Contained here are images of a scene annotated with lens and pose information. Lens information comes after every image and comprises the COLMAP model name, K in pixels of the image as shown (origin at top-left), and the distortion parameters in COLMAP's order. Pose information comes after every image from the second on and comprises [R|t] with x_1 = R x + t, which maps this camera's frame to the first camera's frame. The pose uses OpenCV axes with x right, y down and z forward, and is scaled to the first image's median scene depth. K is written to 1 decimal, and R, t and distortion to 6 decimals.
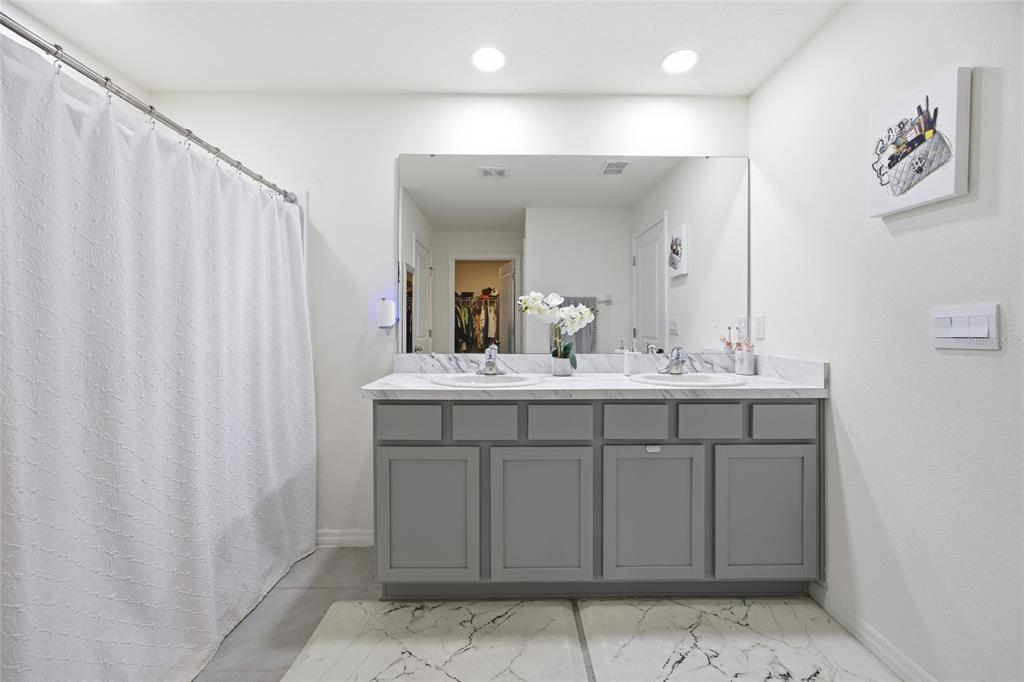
lens RADIAL K [[426.5, 0, 487.6], [0, 426.5, 320.9], [0, 0, 1]] dist [-0.025587, 0.015278]
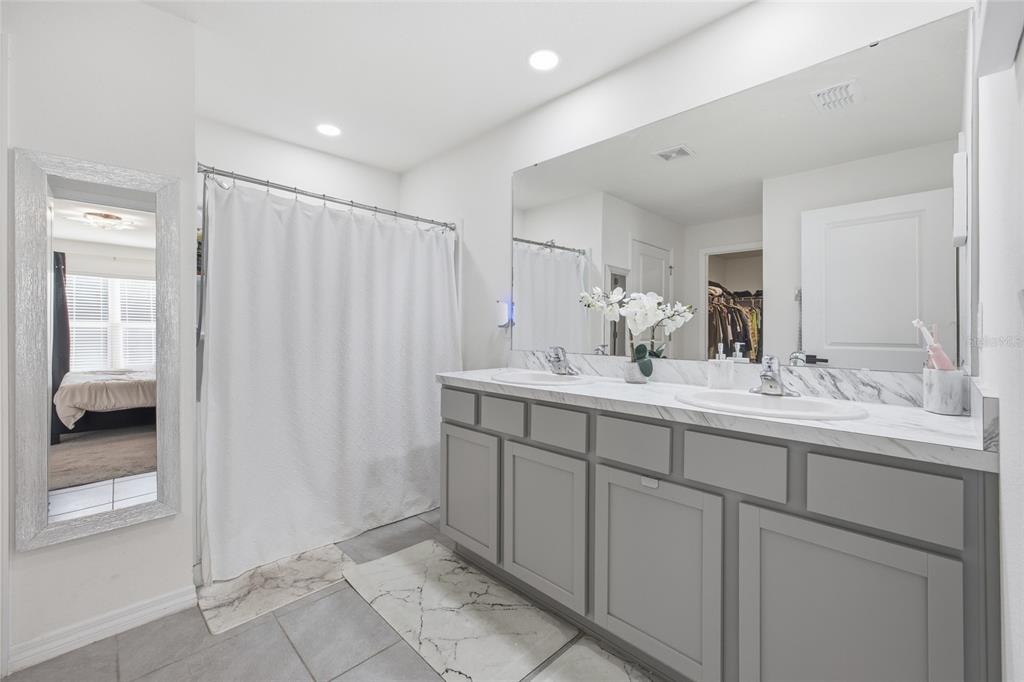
lens RADIAL K [[425.3, 0, 514.9], [0, 425.3, 322.9], [0, 0, 1]] dist [-0.027305, 0.015338]
pose [[0.698669, -0.006609, -0.715415, 0.765588], [-0.001701, 0.999939, -0.010898, 0.022640], [0.715443, 0.008831, 0.698615, 0.290353]]
